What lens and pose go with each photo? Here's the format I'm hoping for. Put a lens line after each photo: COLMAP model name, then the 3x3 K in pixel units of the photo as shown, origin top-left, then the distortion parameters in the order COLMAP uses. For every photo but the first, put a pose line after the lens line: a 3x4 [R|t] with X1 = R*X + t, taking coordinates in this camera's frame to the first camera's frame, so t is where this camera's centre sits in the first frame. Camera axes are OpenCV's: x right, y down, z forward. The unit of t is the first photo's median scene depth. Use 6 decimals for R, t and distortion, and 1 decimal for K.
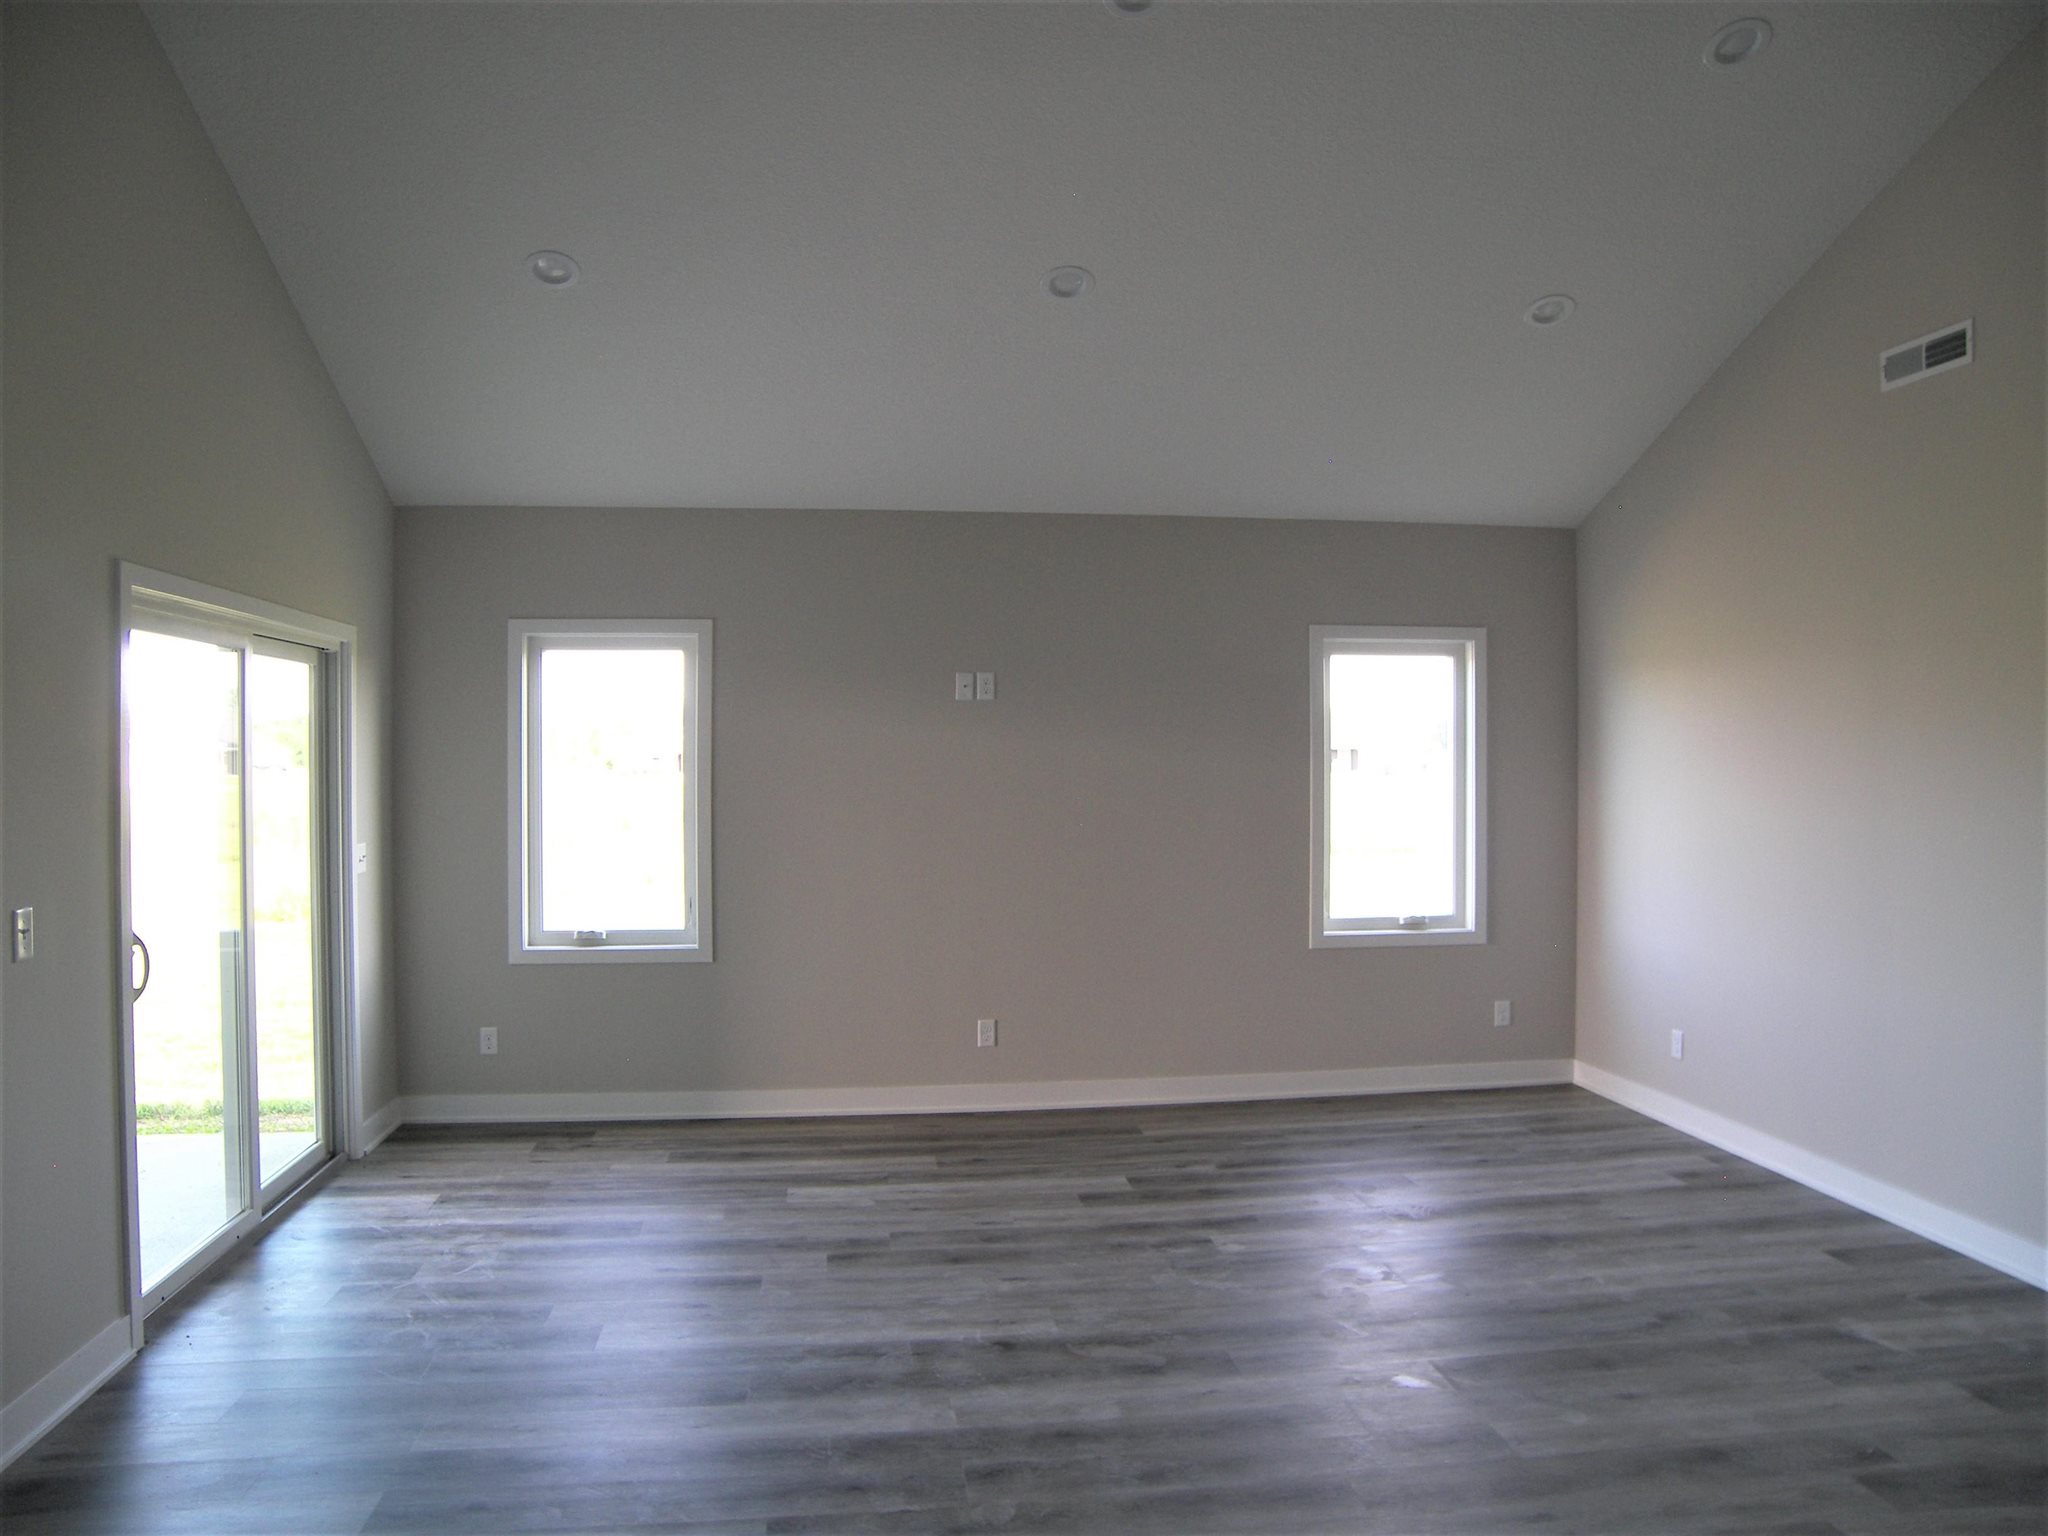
lens RADIAL K [[1446.4, 0, 1024.0], [0, 1446.4, 768.0], [0, 0, 1]] dist [-0.152590, 0.108838]
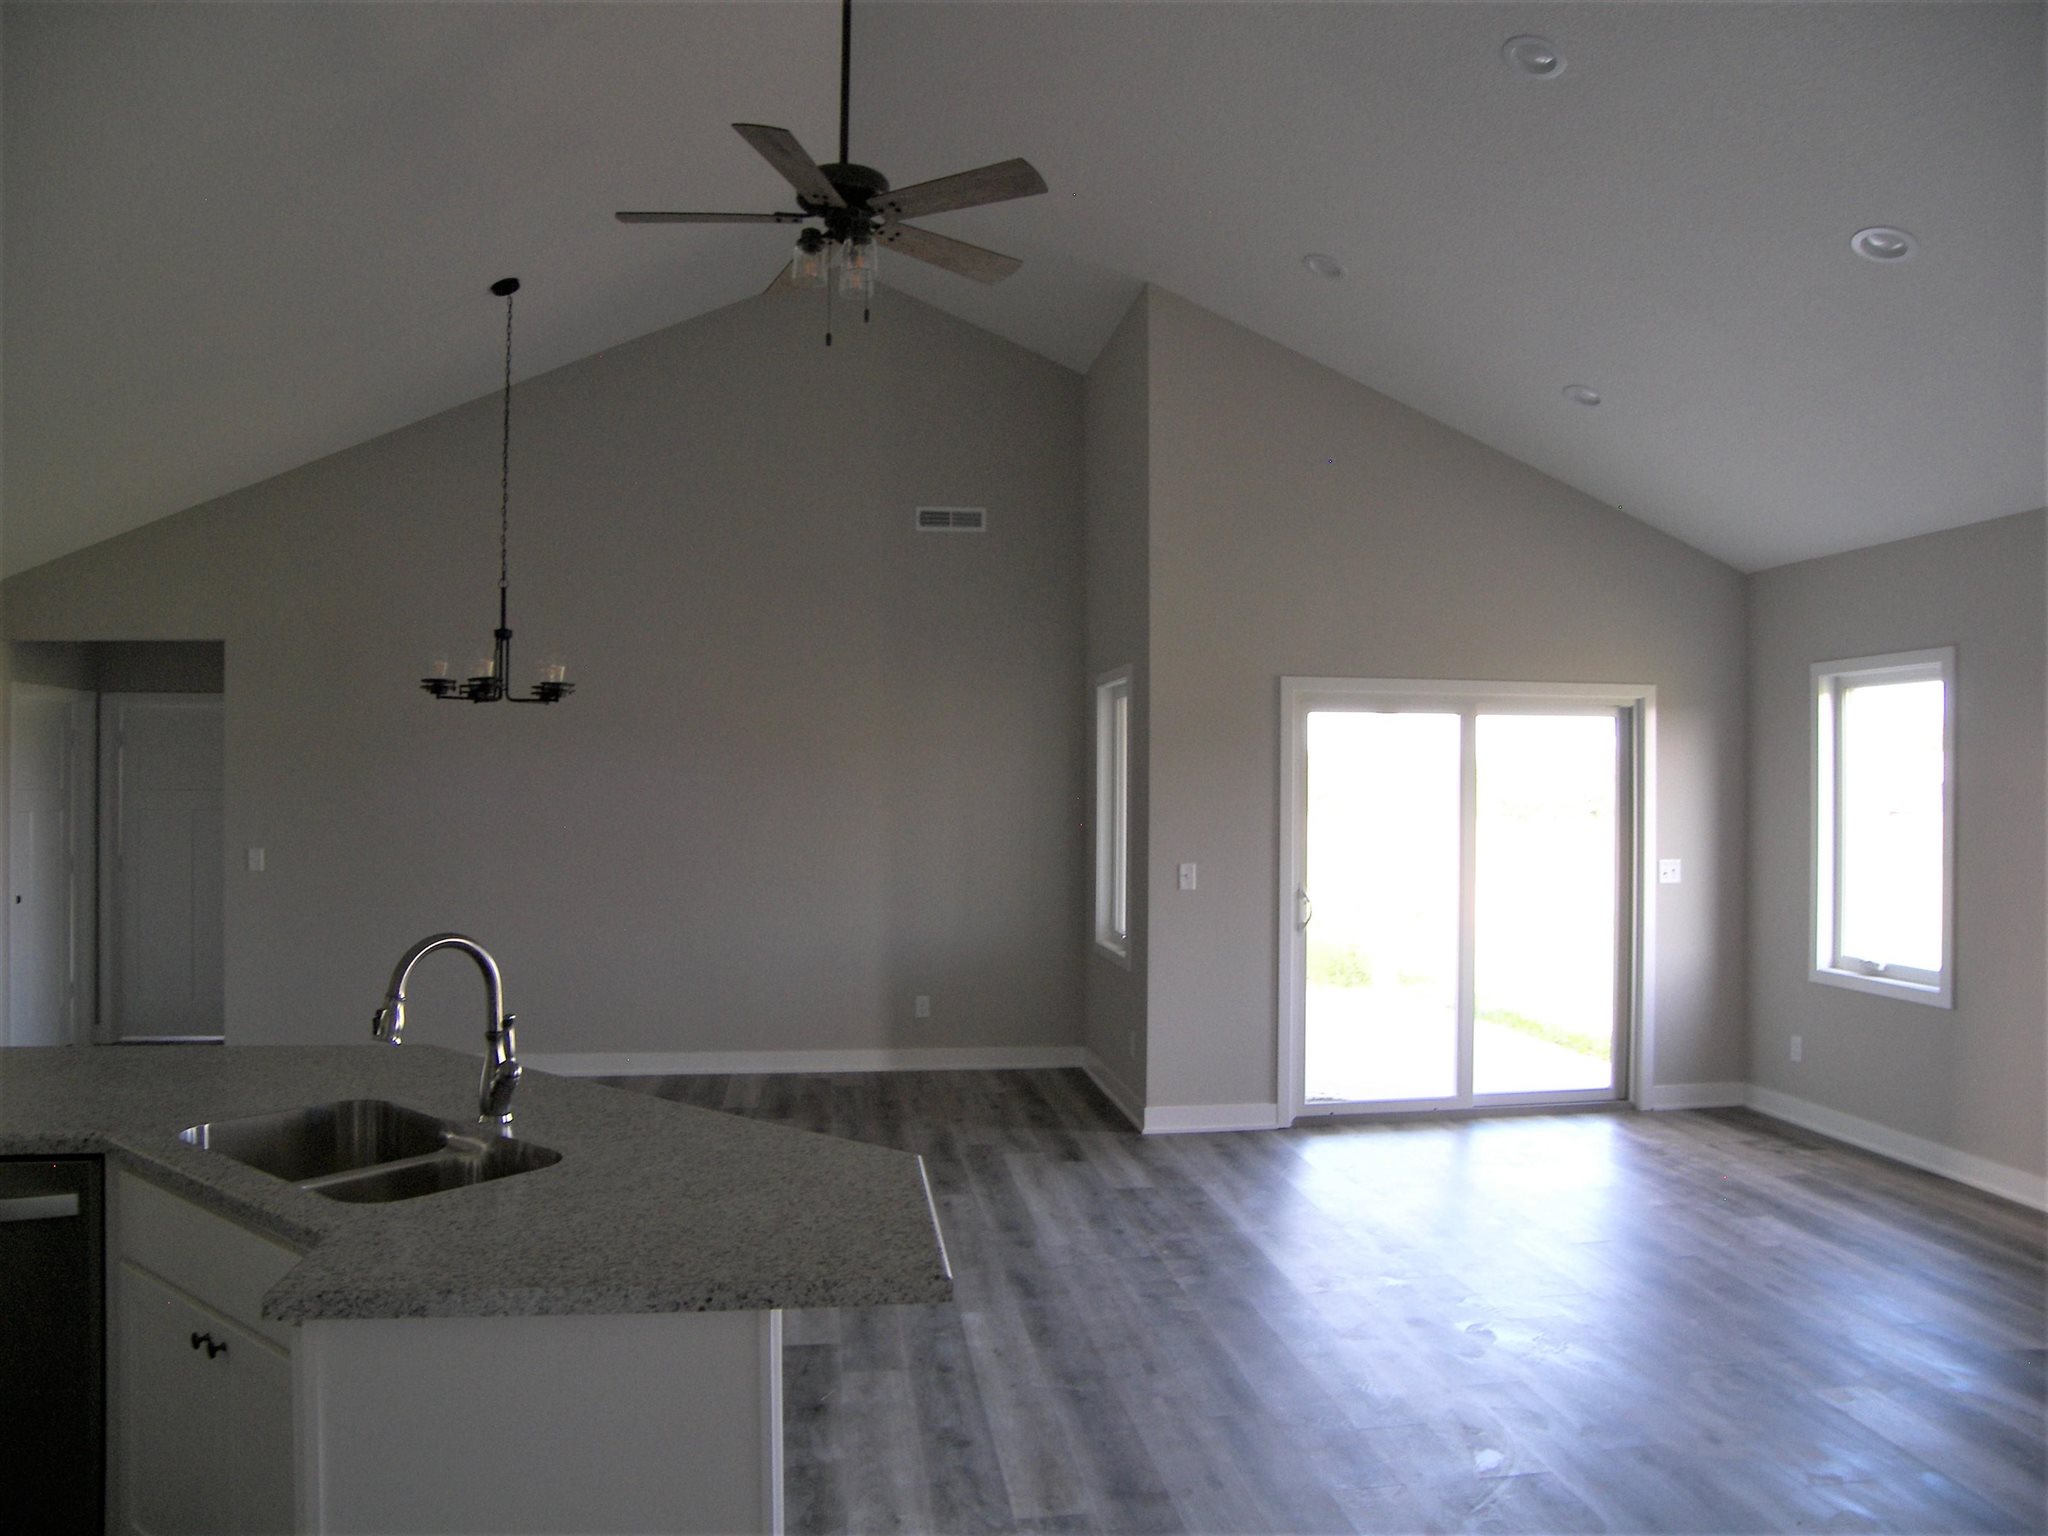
lens RADIAL K [[1446.4, 0, 1024.0], [0, 1446.4, 768.0], [0, 0, 1]] dist [-0.152590, 0.108838]
pose [[0.002816, -0.009070, -0.999955, 0.700636], [-0.013463, 0.999868, -0.009107, -0.007196], [0.999905, 0.013488, 0.002693, 0.392231]]
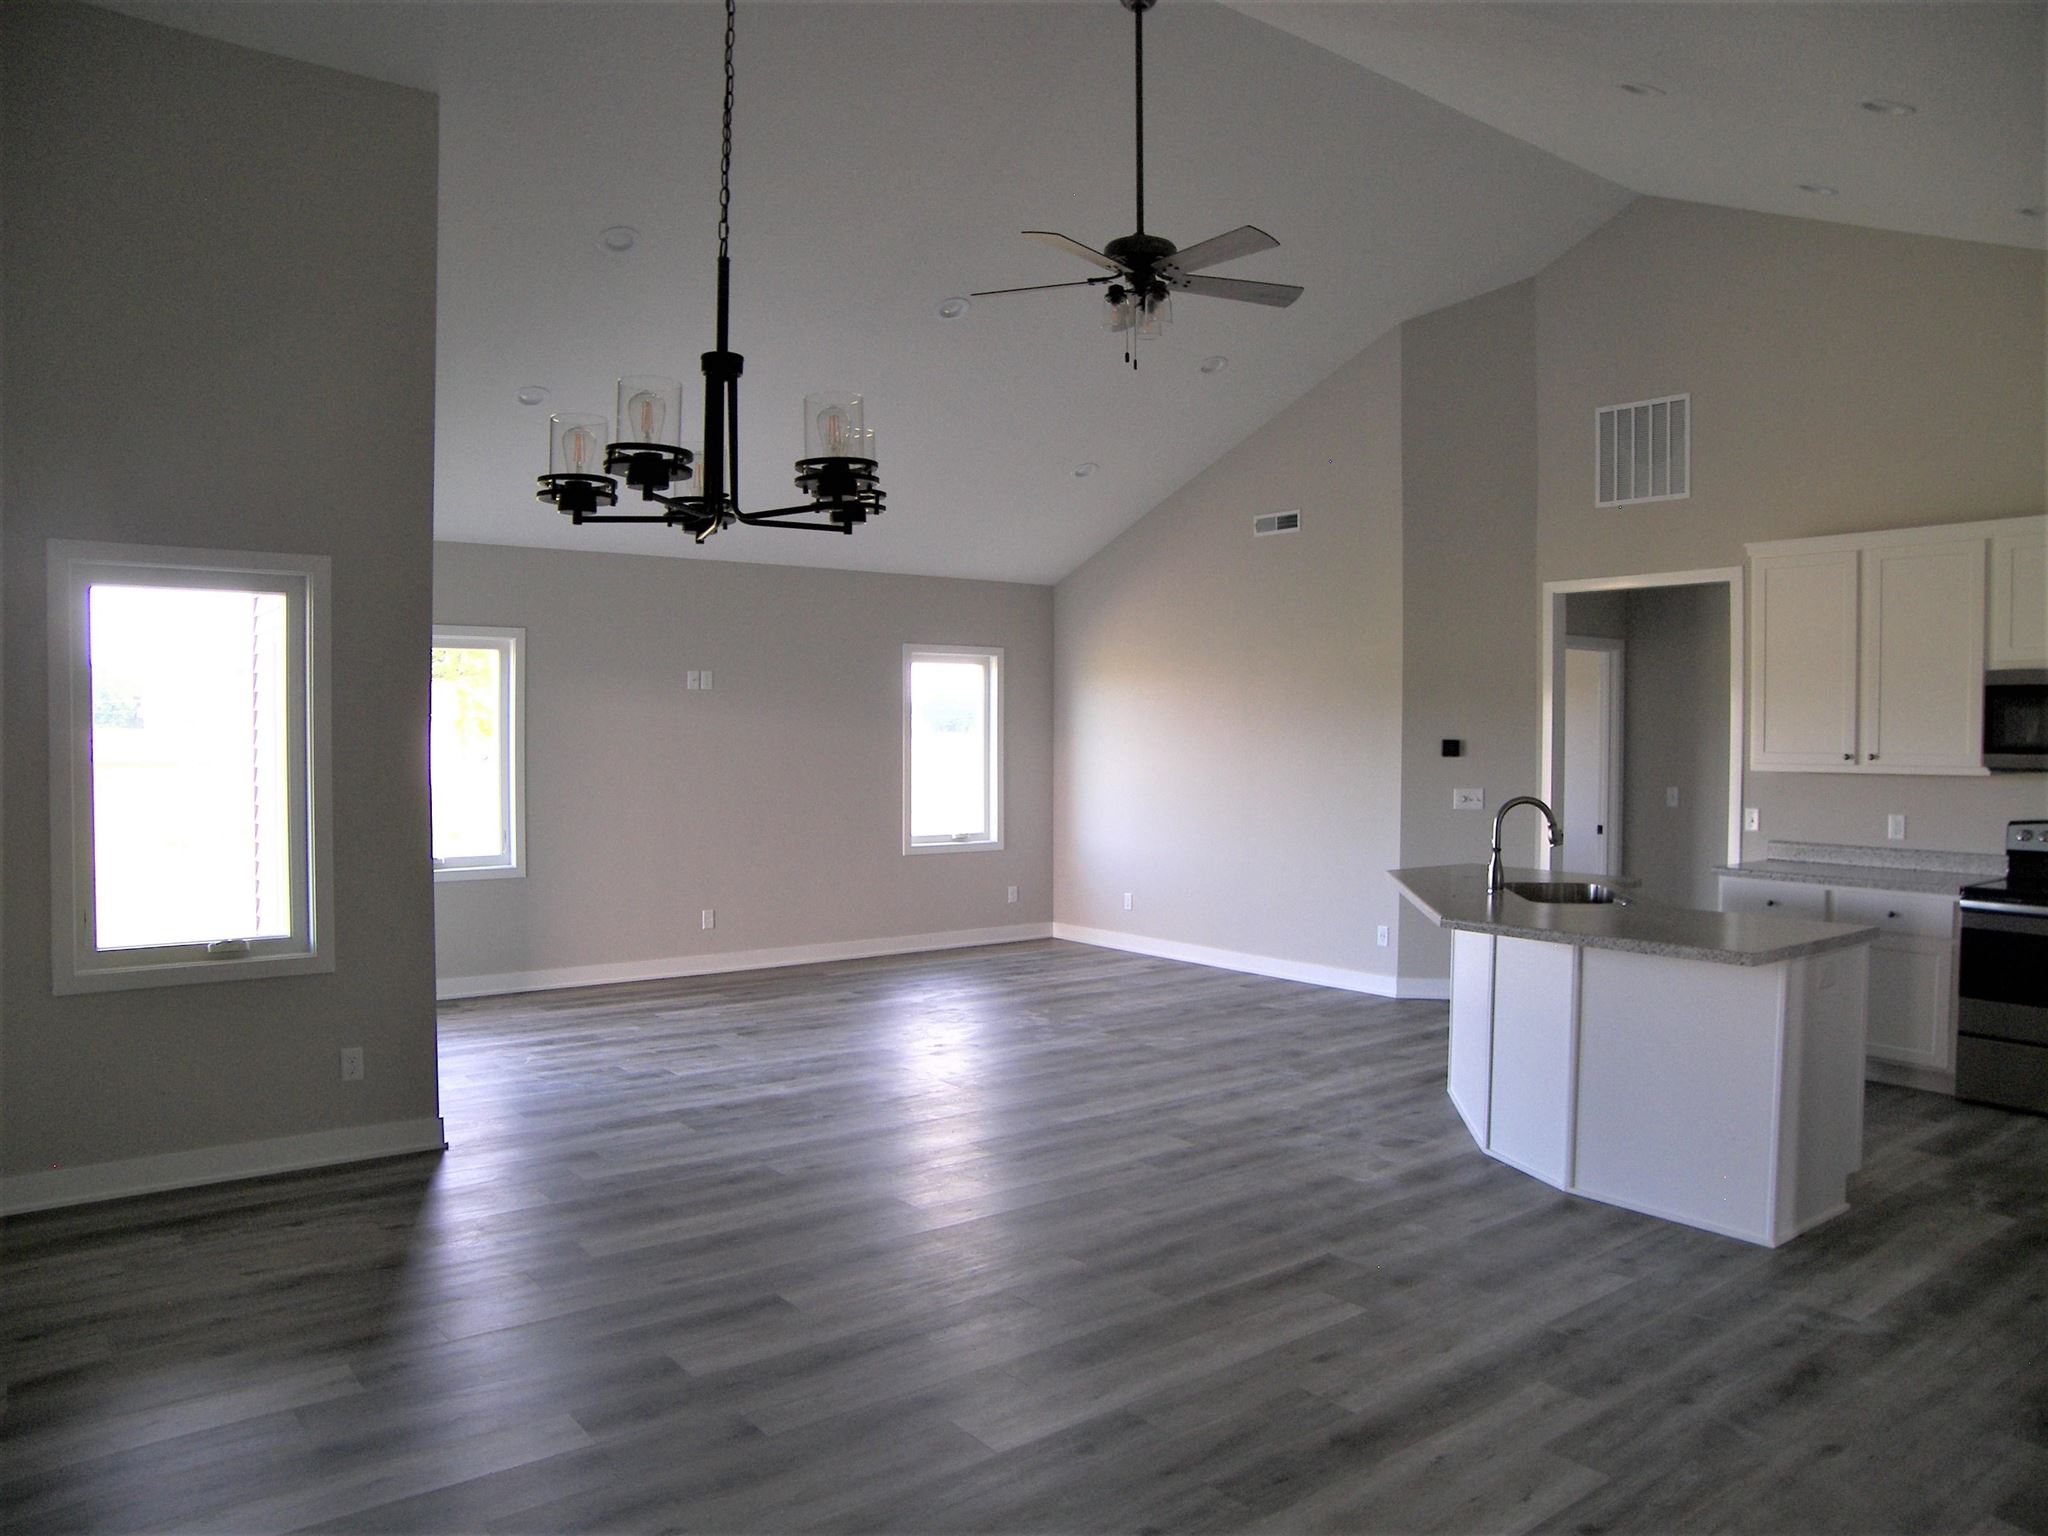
lens RADIAL K [[1446.4, 0, 1024.0], [0, 1446.4, 768.0], [0, 0, 1]] dist [-0.152590, 0.108838]
pose [[0.867794, -0.008195, 0.496856, -0.487898], [0.000914, 0.999889, 0.014895, 0.010919], [-0.496923, -0.012471, 0.867705, -0.428134]]
